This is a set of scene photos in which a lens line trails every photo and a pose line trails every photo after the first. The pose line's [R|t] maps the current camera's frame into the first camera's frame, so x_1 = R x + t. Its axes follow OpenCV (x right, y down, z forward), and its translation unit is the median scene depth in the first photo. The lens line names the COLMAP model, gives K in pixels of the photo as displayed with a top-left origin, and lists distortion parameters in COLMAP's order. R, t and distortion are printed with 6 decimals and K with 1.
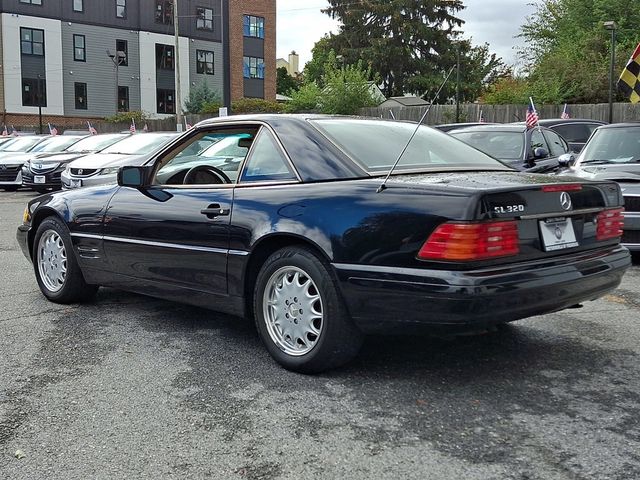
lens RADIAL K [[798.8, 0, 320.0], [0, 798.8, 240.0], [0, 0, 1]] dist [0.029273, -0.015825]
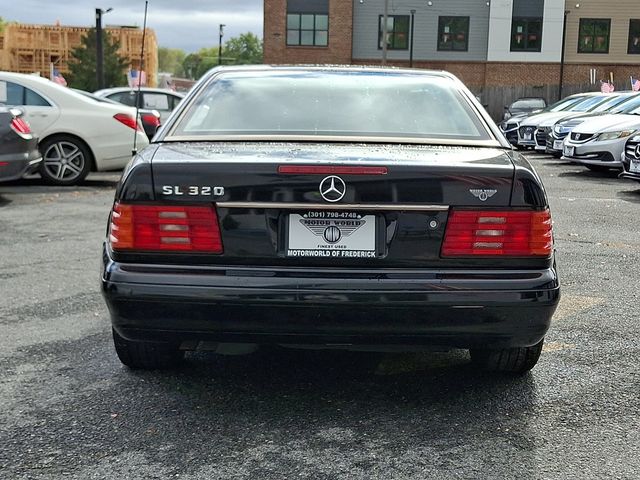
lens RADIAL K [[1013.9, 0, 320.0], [0, 1013.9, 240.0], [0, 0, 1]] dist [0.089129, -0.000869]
pose [[0.721893, 0.110472, -0.683130, 0.853560], [-0.096399, 0.993604, 0.058811, -0.052137], [0.685257, 0.023398, 0.727925, 0.330178]]
